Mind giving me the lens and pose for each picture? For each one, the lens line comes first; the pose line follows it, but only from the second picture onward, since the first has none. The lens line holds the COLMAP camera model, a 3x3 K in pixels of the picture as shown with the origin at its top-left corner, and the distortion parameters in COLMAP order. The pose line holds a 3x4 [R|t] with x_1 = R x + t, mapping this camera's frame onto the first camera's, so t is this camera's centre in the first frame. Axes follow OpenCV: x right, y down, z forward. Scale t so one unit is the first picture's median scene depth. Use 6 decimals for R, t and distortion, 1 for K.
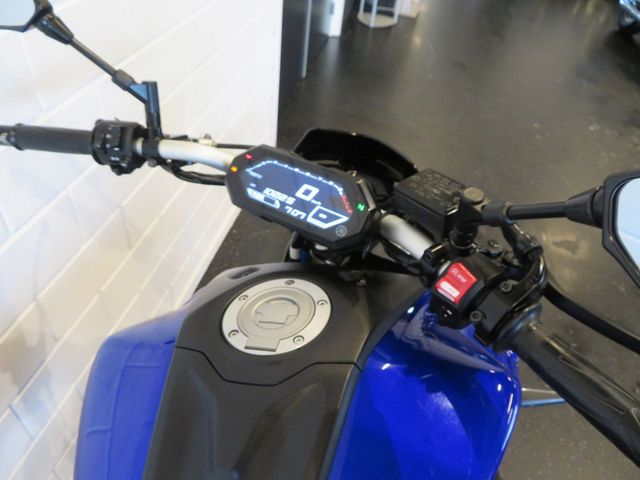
lens RADIAL K [[466.3, 0, 319.9], [0, 466.3, 241.2], [0, 0, 1]] dist [0.000870, -0.003335]
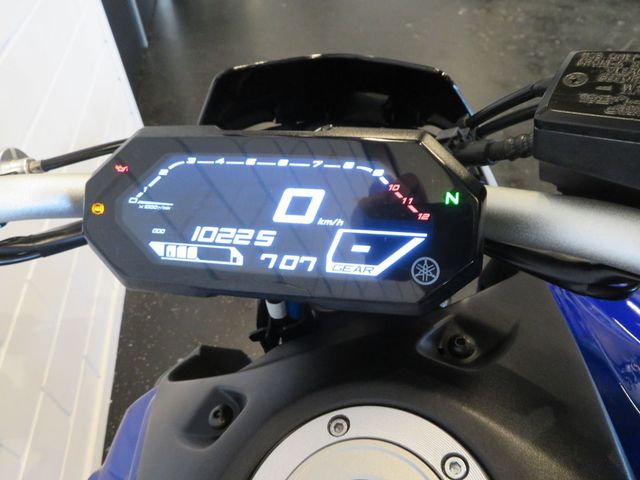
lens RADIAL K [[466.3, 0, 319.8], [0, 466.3, 237.8], [0, 0, 1]] dist [0.000870, -0.003335]
pose [[0.917587, -0.359048, 0.170643, -0.086899], [0.343560, 0.932186, 0.114001, -0.114362], [-0.200003, -0.045980, 0.978716, 0.576343]]
